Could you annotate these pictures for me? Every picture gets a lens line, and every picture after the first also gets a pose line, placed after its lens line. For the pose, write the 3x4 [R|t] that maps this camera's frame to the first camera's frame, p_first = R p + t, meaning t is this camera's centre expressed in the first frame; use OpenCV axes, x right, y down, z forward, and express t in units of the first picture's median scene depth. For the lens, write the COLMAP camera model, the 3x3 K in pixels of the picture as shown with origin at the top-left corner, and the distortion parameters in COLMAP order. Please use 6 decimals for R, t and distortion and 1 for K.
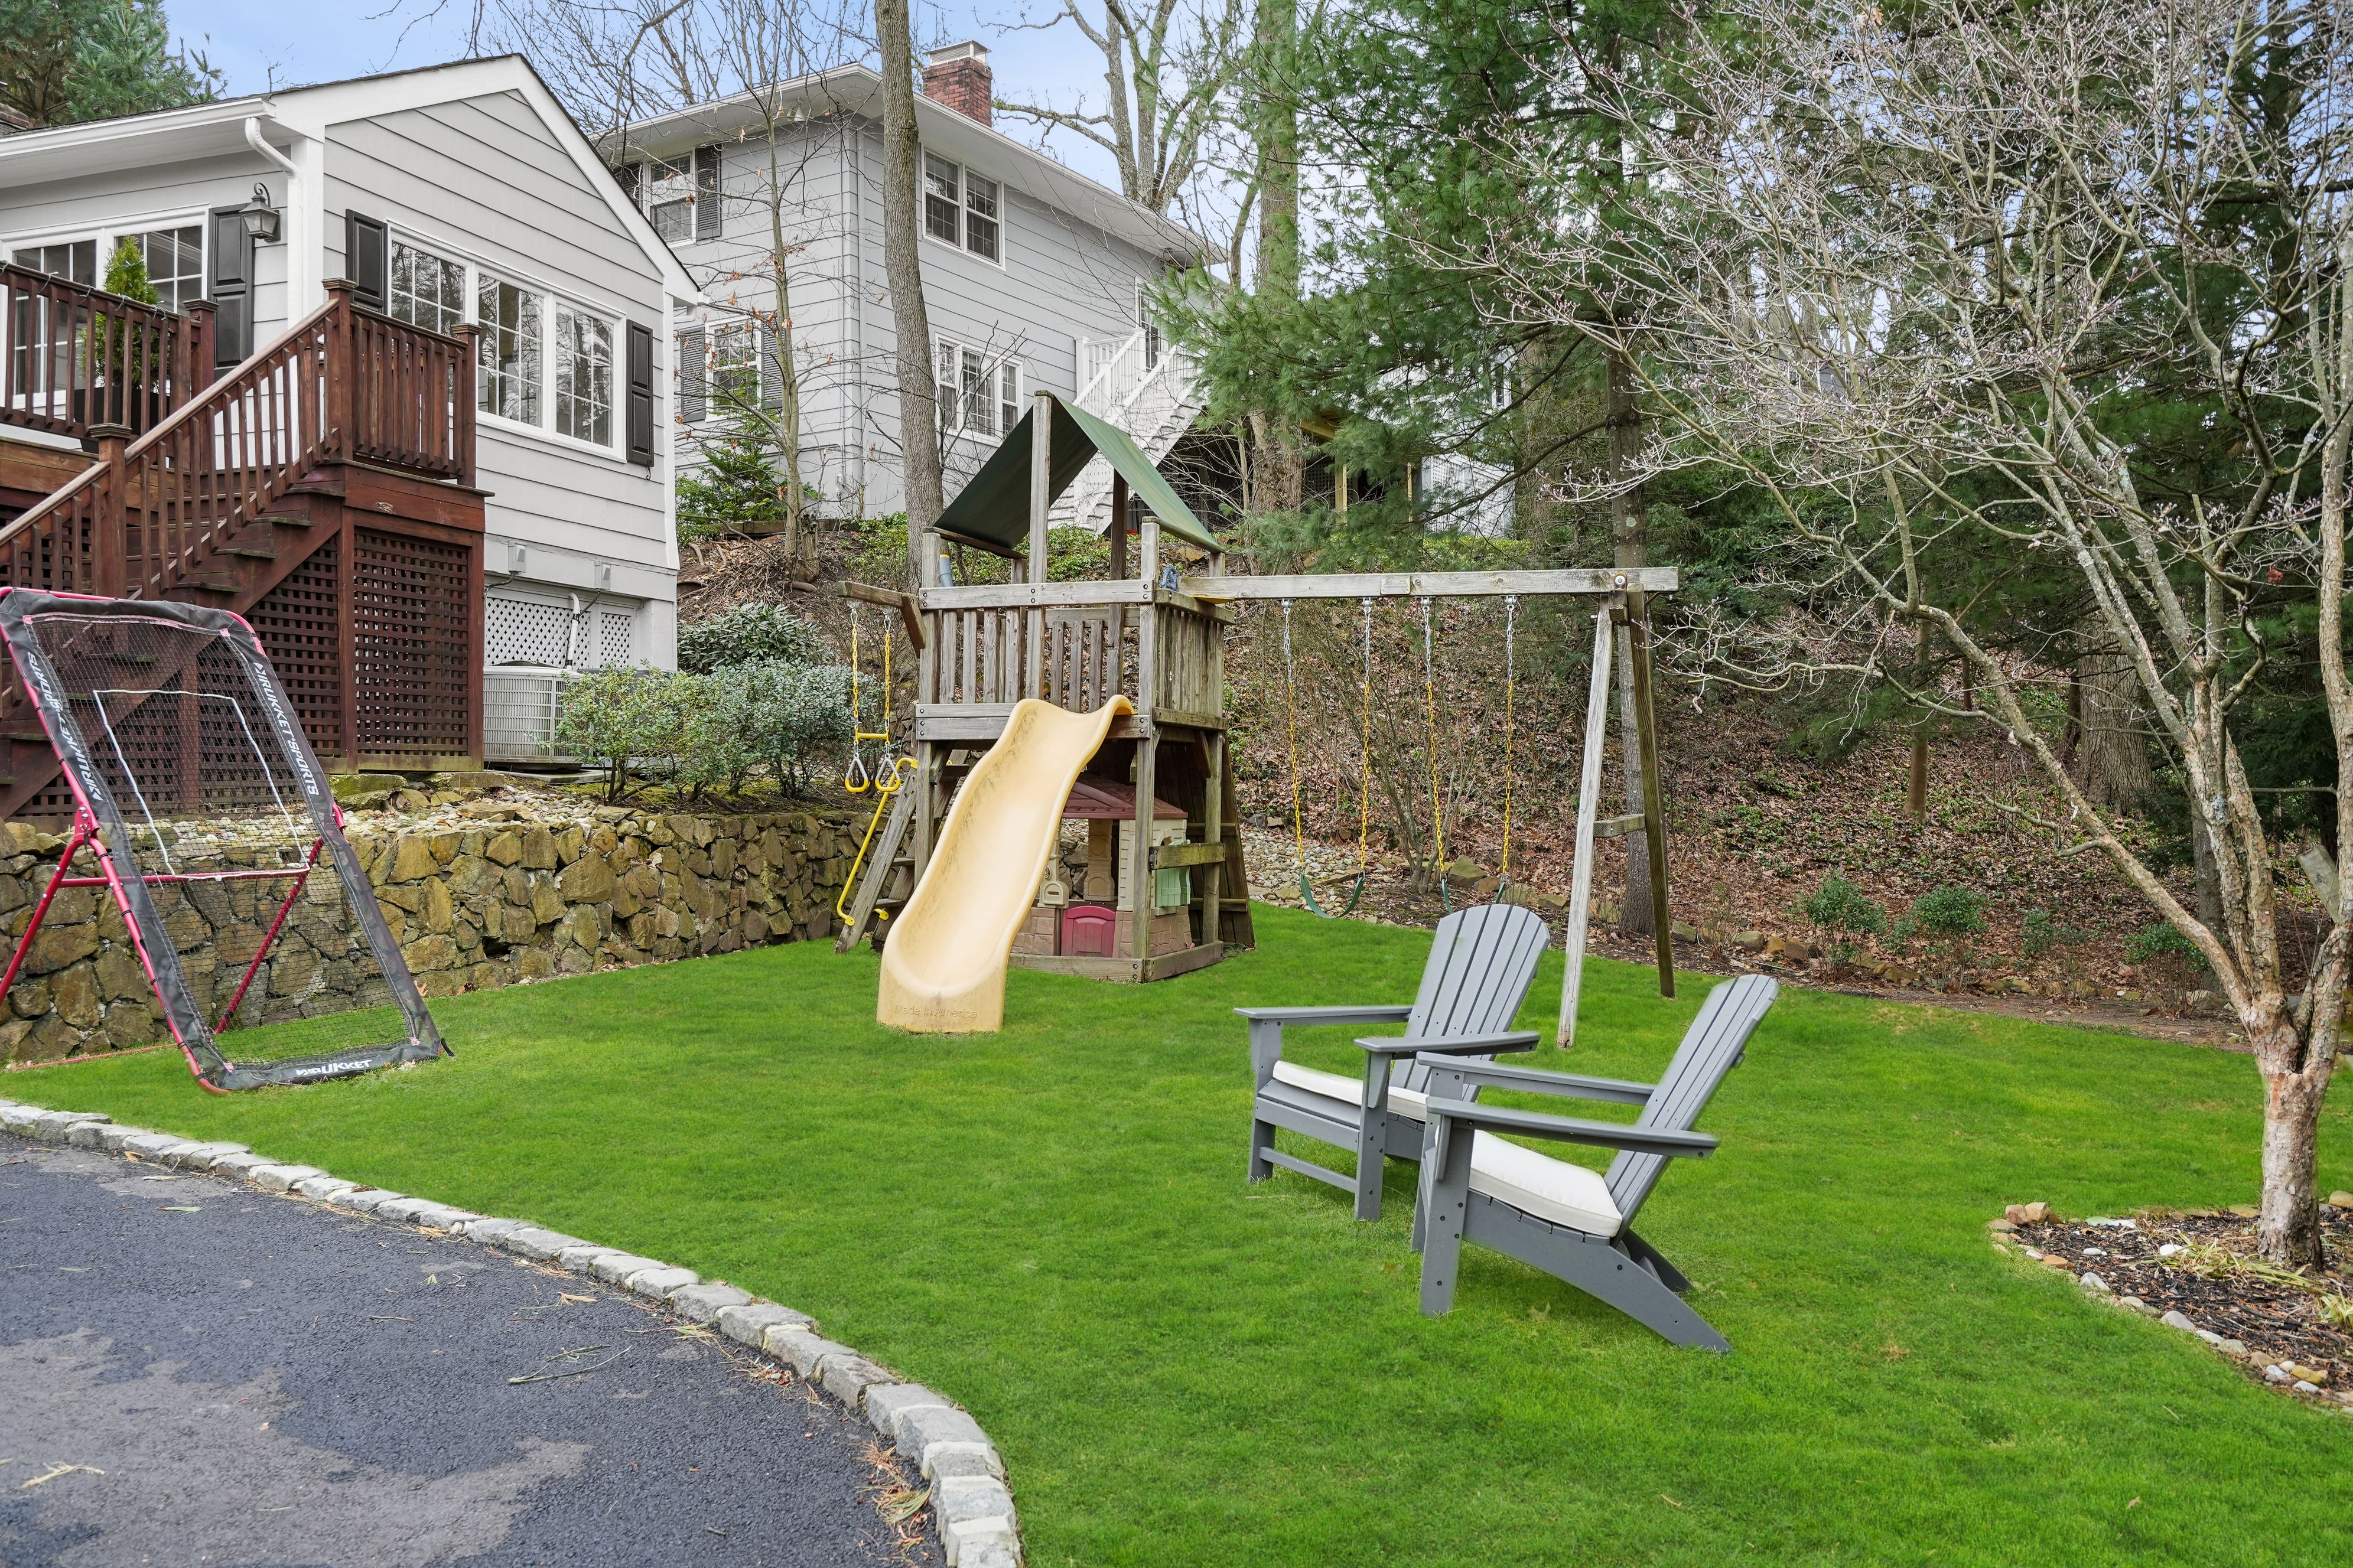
lens RADIAL K [[1845.3, 0, 1176.6], [0, 1845.3, 776.8], [0, 0, 1]] dist [-0.005799, -0.005939]
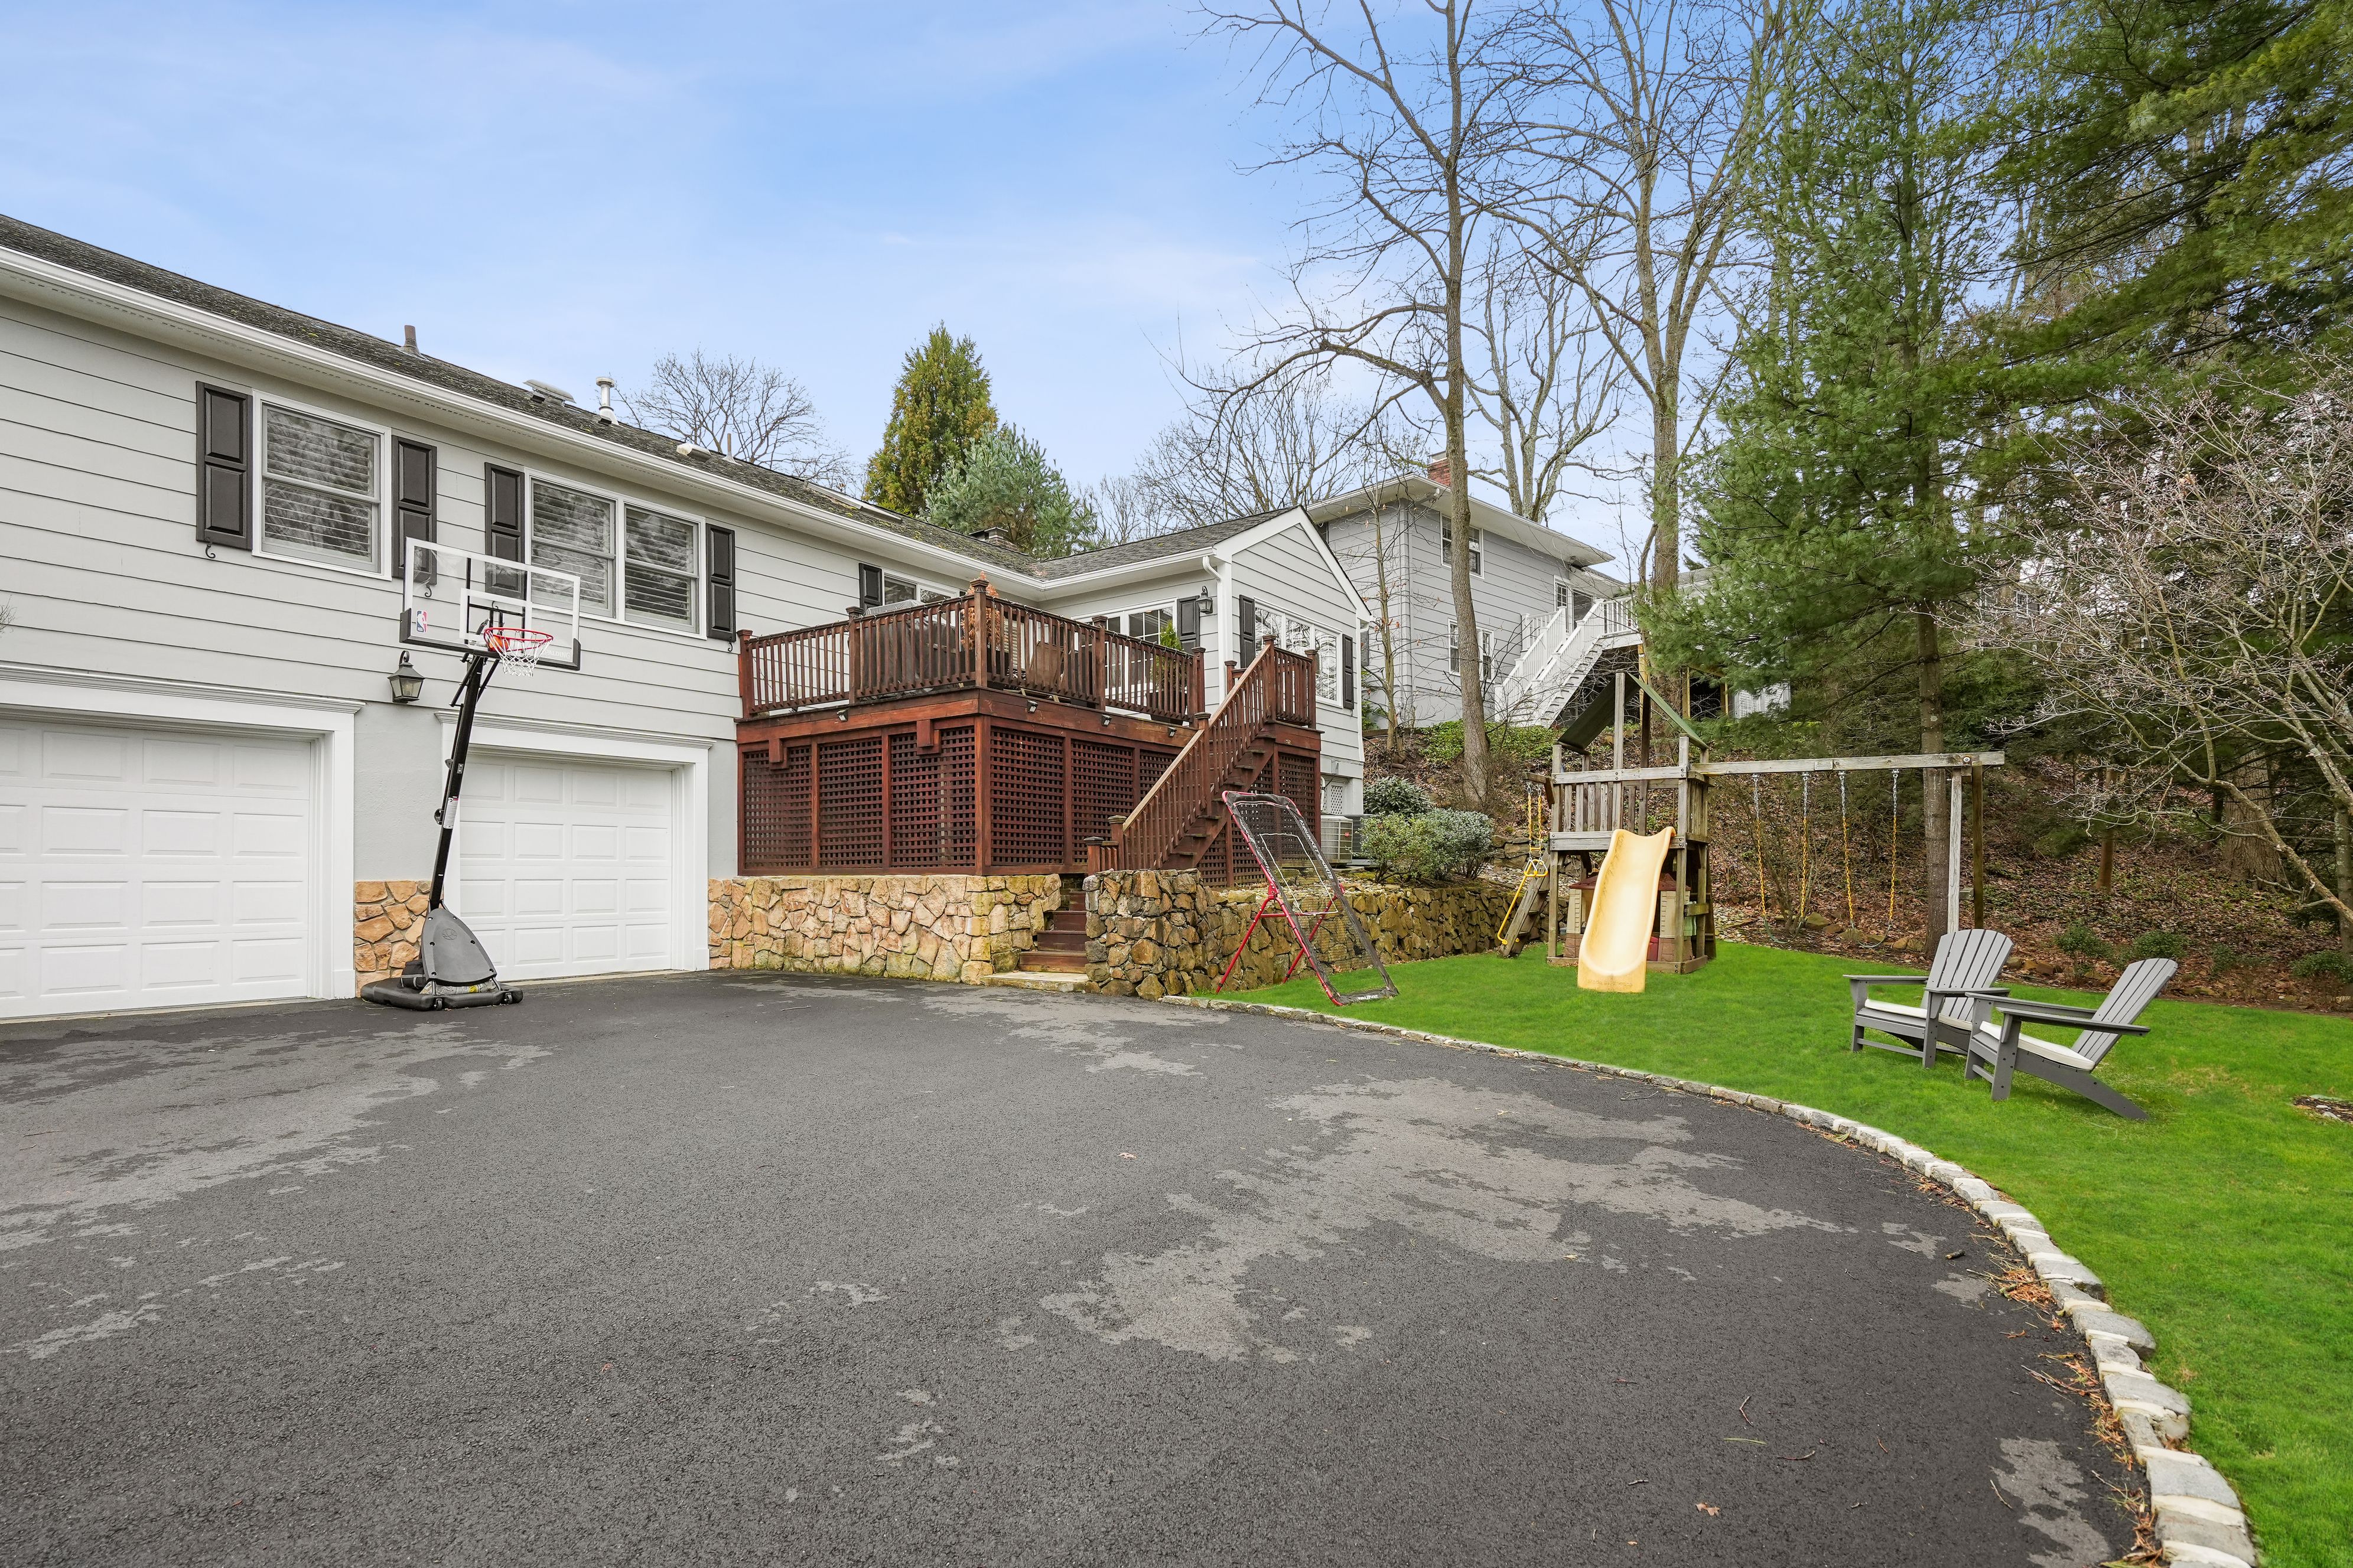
lens RADIAL K [[1086.0, 0, 1227.5], [0, 1086.0, 898.7], [0, 0, 1]] dist [-0.003715, 0.000999]
pose [[0.963644, 0.002434, -0.267177, -0.160760], [0.005118, 0.999607, 0.027566, -0.001985], [0.267139, -0.027931, 0.963253, -0.212309]]
